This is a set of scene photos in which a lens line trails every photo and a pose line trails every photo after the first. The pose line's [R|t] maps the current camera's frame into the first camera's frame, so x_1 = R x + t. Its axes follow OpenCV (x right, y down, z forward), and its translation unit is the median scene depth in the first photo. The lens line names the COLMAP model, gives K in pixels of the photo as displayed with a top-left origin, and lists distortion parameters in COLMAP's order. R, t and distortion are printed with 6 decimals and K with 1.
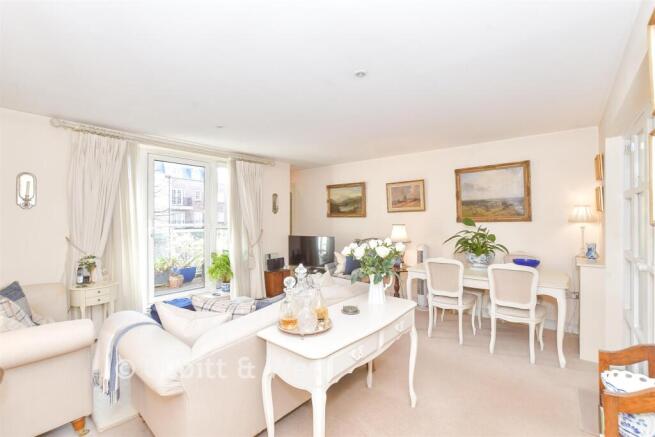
lens RADIAL K [[292.6, 0, 327.9], [0, 292.6, 221.8], [0, 0, 1]] dist [-0.002235, -0.001166]
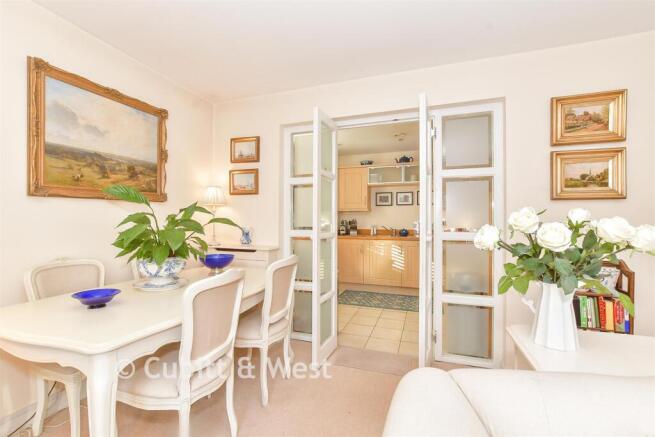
lens RADIAL K [[292.6, 0, 322.1], [0, 292.6, 215.2], [0, 0, 1]] dist [-0.002235, -0.001166]
pose [[-0.362299, 0.014042, 0.931956, -0.060397], [0.001268, 0.999893, -0.014572, 0.036810], [-0.932061, -0.004097, -0.362278, 0.831551]]
